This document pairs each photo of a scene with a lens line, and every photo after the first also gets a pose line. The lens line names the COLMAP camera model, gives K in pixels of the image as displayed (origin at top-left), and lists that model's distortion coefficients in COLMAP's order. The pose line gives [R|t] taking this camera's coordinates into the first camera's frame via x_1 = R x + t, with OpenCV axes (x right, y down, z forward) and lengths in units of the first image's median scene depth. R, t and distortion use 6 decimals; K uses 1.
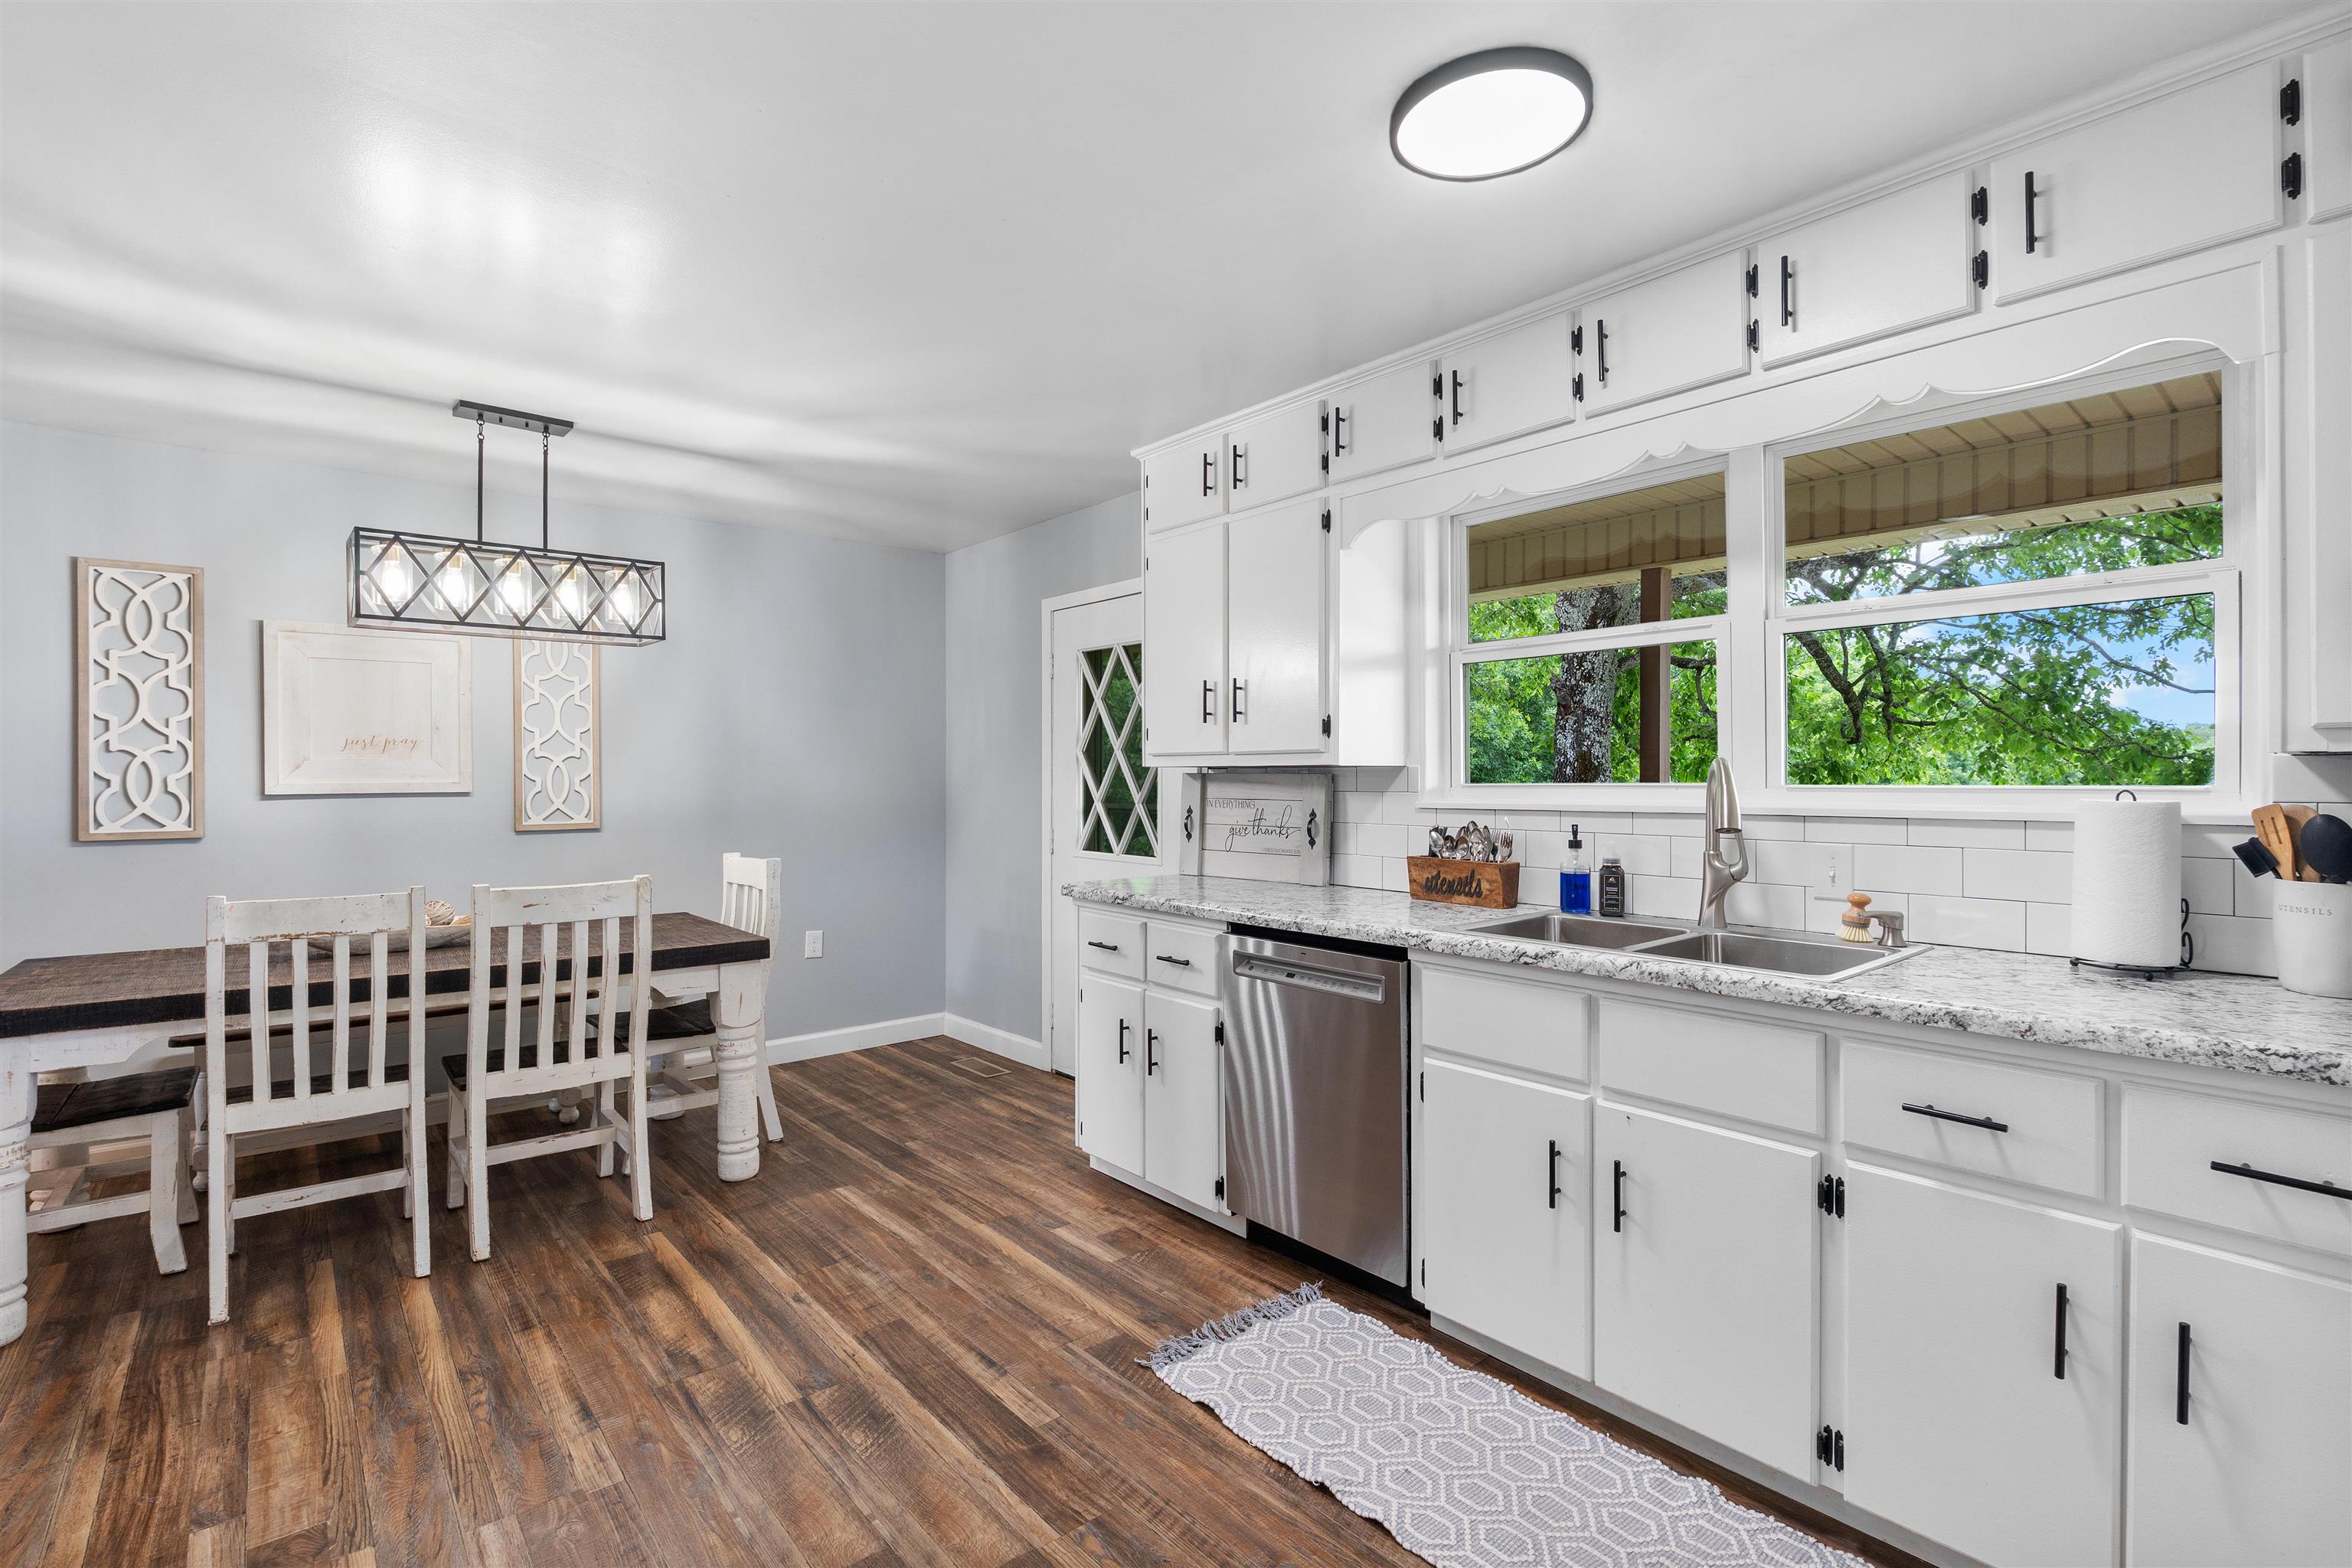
lens RADIAL K [[1080.8, 0, 1176.6], [0, 1080.8, 777.3], [0, 0, 1]] dist [-0.007973, -0.000460]
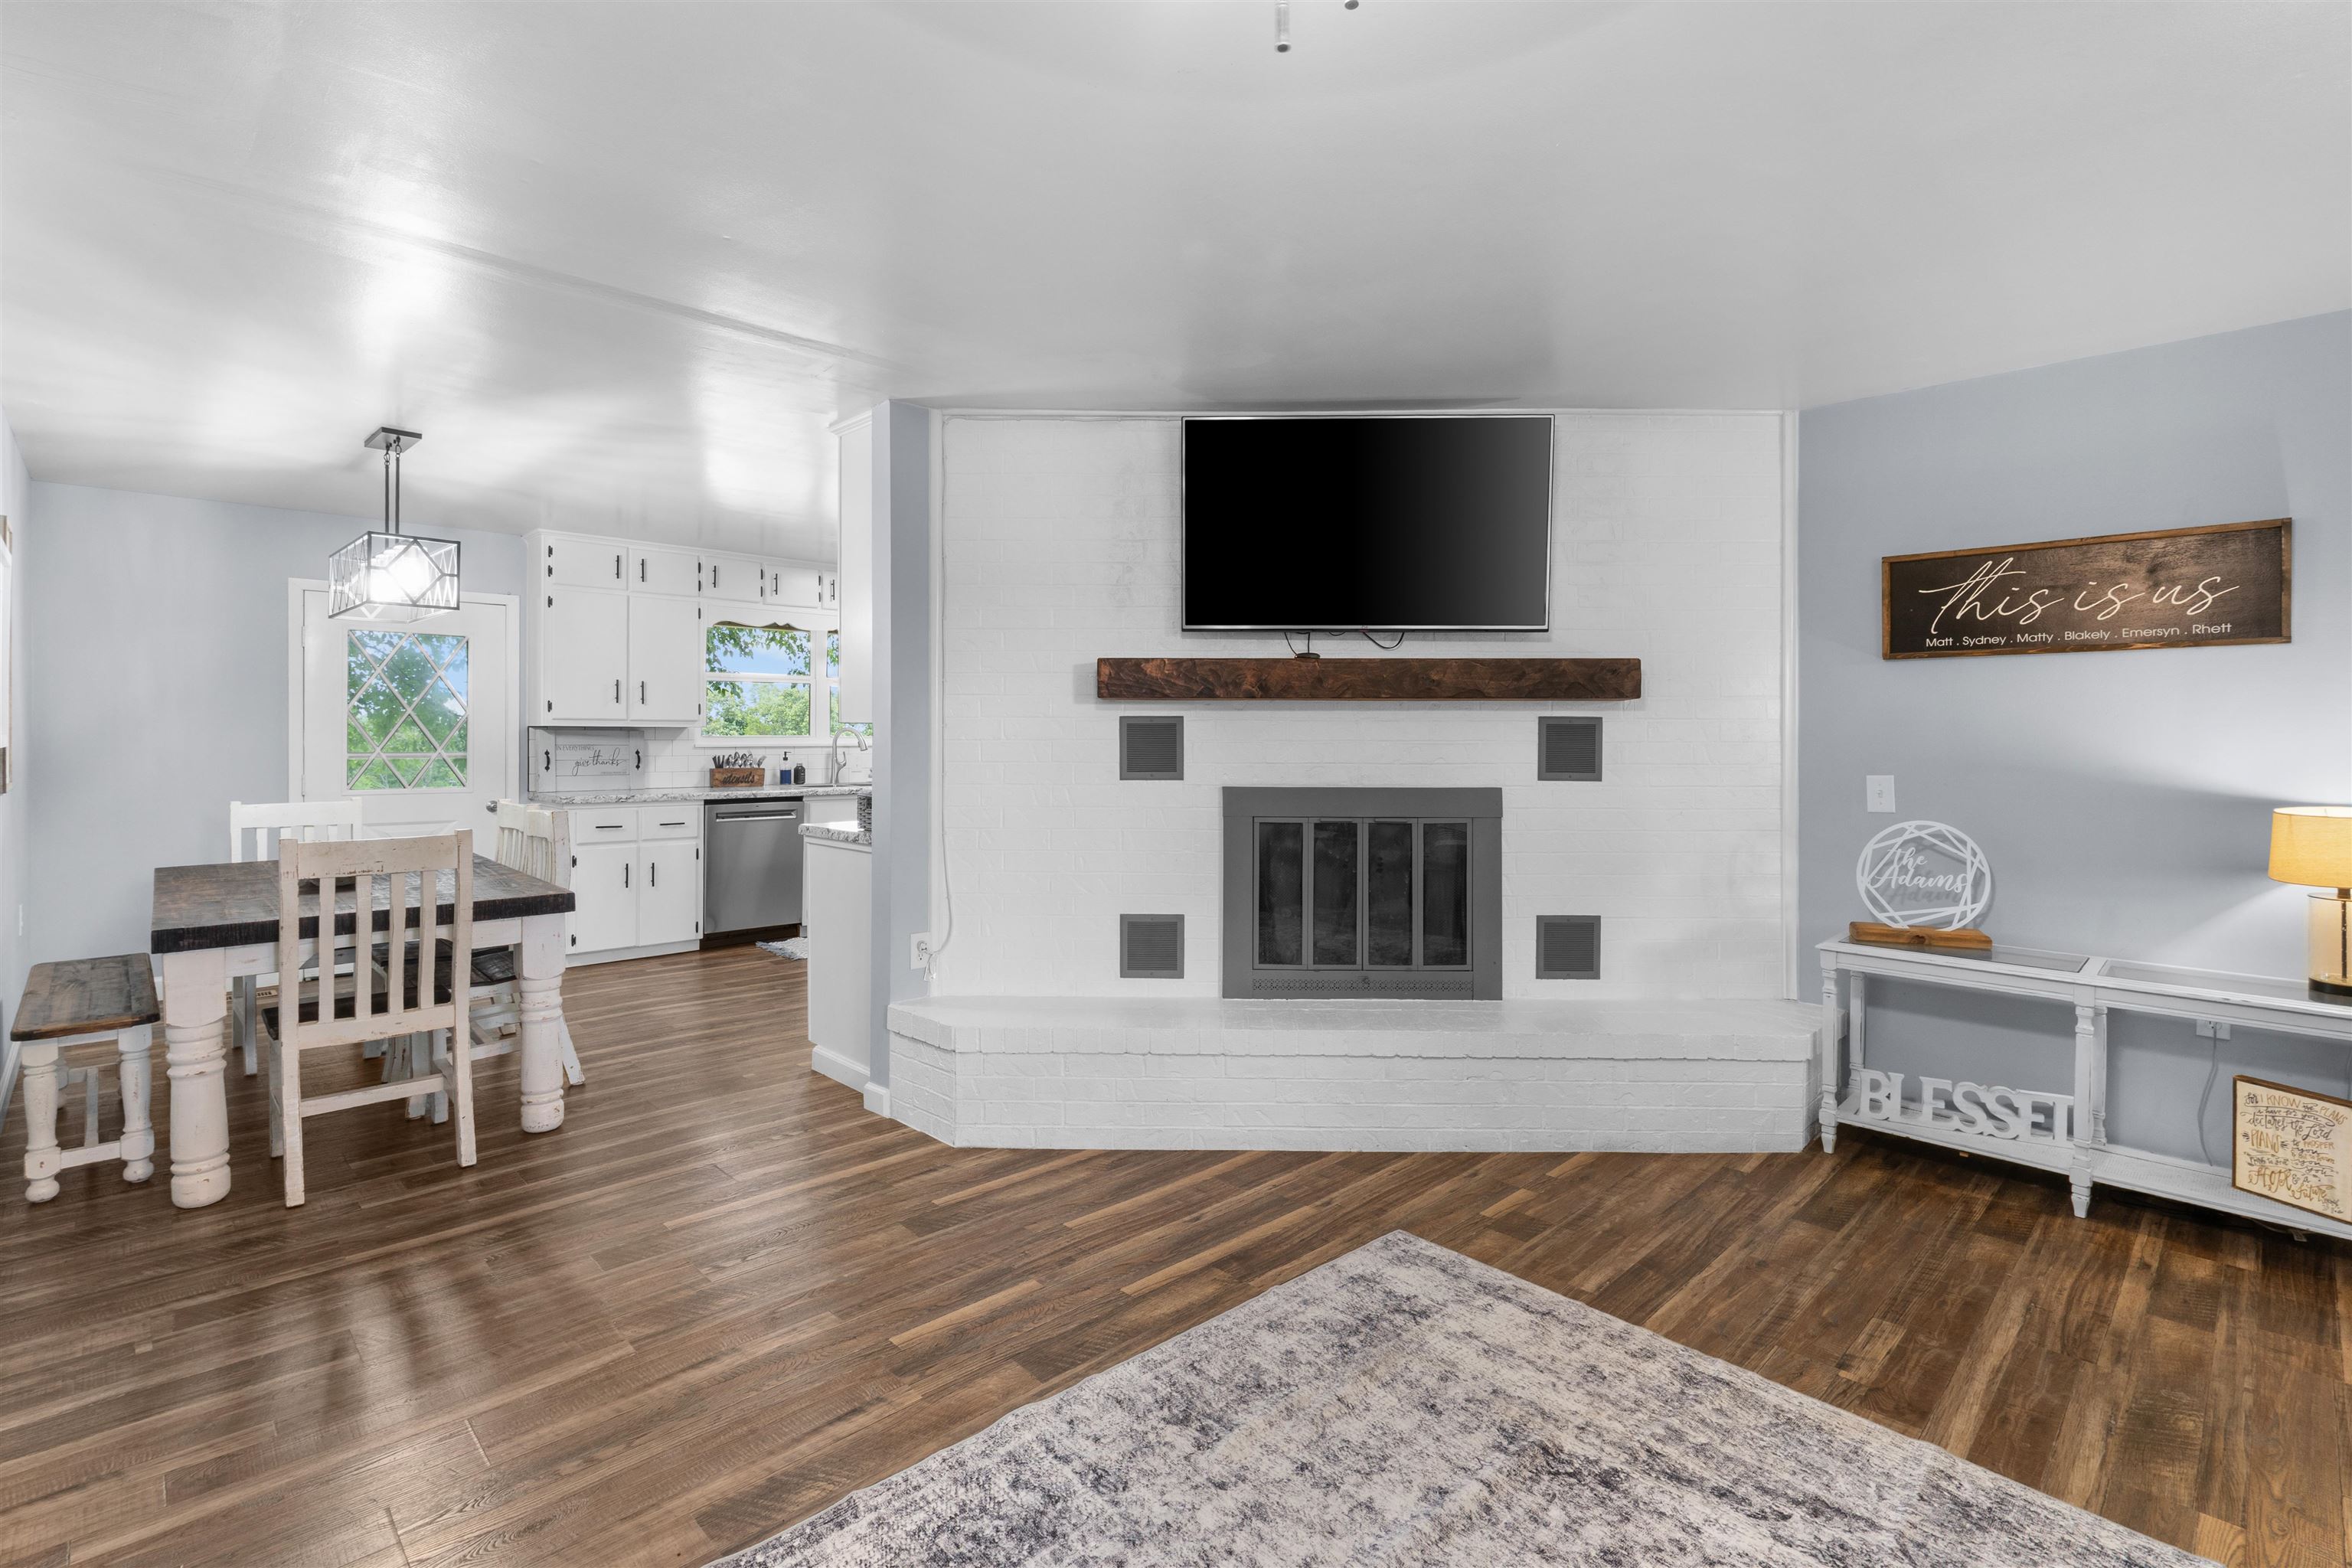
lens RADIAL K [[1080.8, 0, 1168.8], [0, 1080.8, 740.5], [0, 0, 1]] dist [-0.007973, -0.000460]
pose [[-0.066812, -0.001453, 0.997765, -2.132278], [-0.001922, 0.999997, 0.001327, 0.011020], [-0.997764, -0.001829, -0.066814, 0.223081]]
